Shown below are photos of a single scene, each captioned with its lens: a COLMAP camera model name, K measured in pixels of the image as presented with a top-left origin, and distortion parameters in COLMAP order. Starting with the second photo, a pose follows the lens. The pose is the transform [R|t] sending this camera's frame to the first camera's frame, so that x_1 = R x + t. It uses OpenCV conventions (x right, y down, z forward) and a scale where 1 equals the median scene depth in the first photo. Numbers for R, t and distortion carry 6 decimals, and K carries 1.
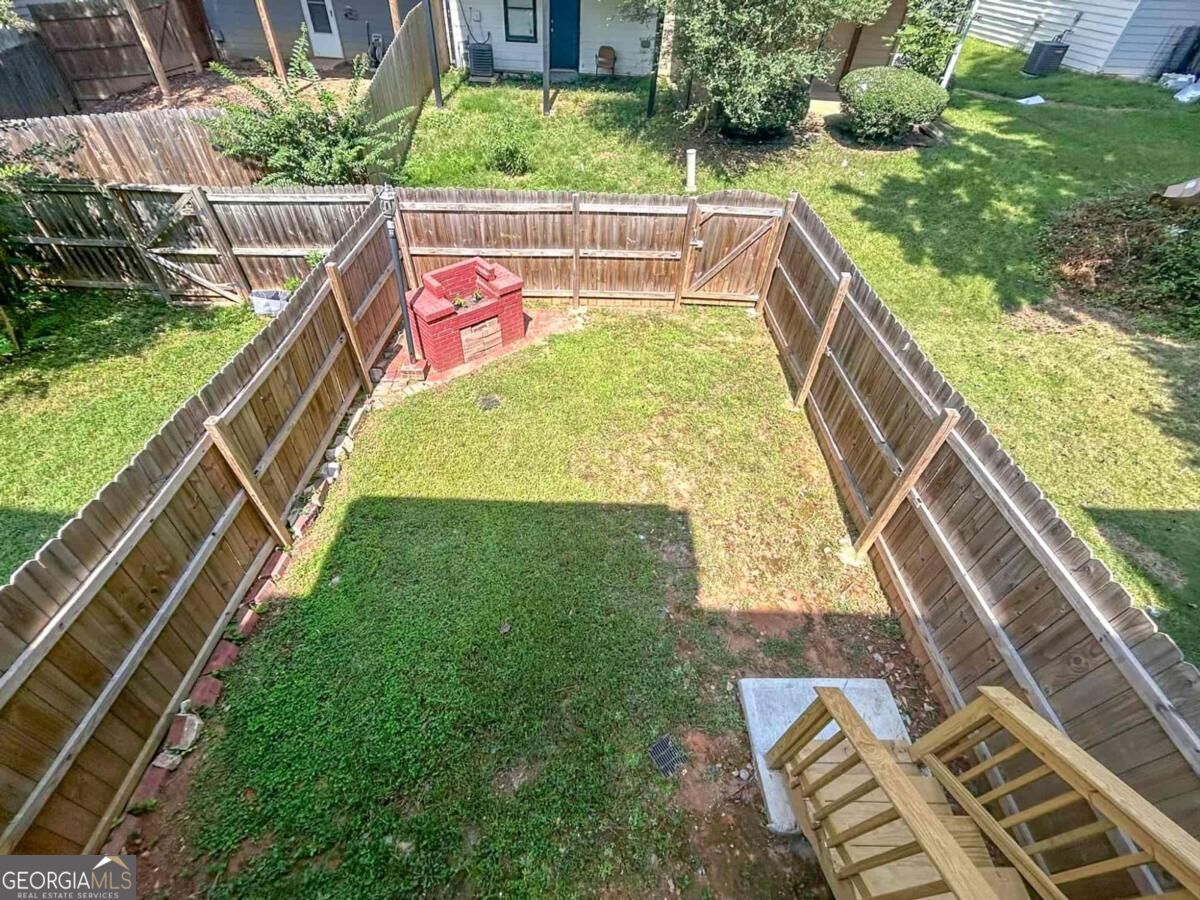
lens RADIAL K [[519.8, 0, 598.0], [0, 519.8, 446.8], [0, 0, 1]] dist [-0.001473, -0.000120]
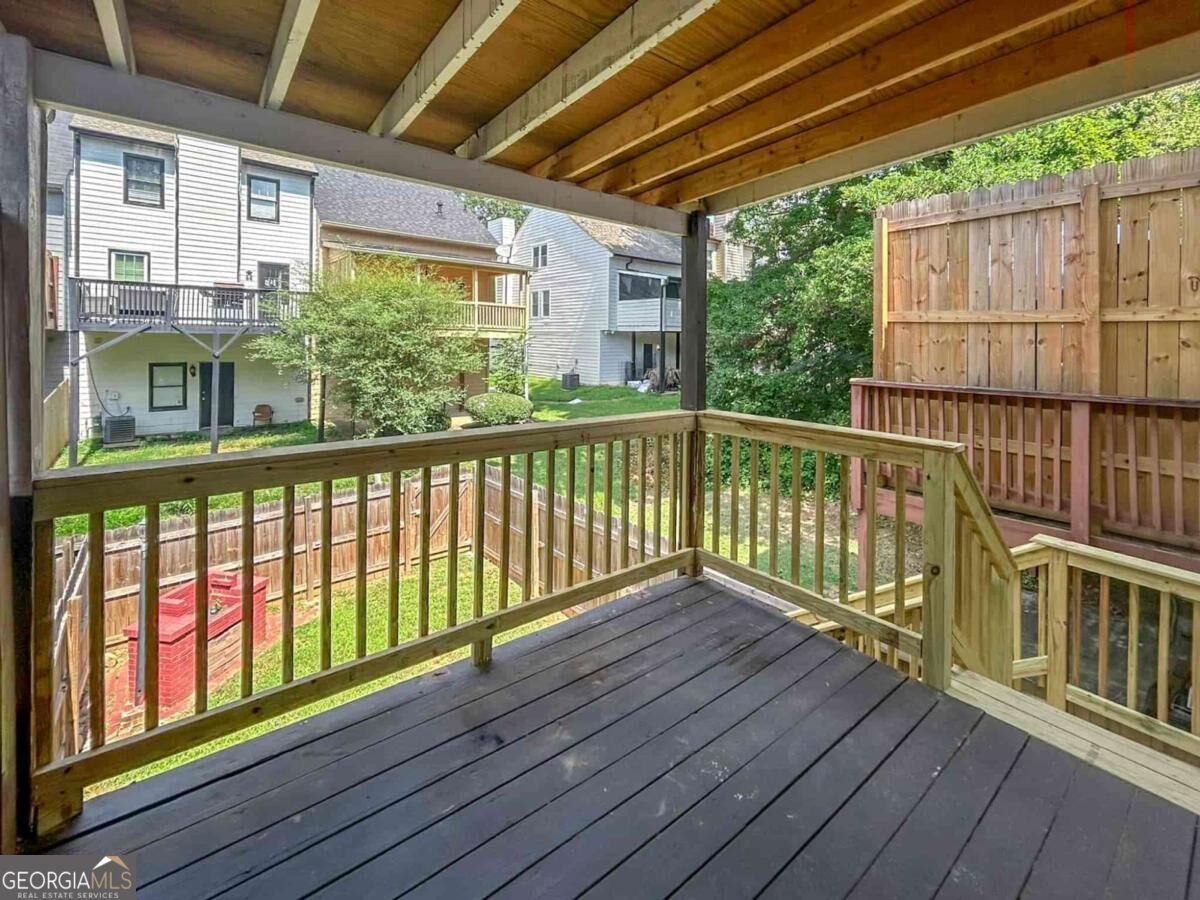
lens RADIAL K [[519.8, 0, 598.0], [0, 519.8, 446.8], [0, 0, 1]] dist [-0.001473, -0.000120]
pose [[0.782005, -0.159178, 0.602603, -0.126991], [0.451926, 0.810633, -0.372340, 0.098466], [-0.429222, 0.563504, 0.705856, -0.116093]]
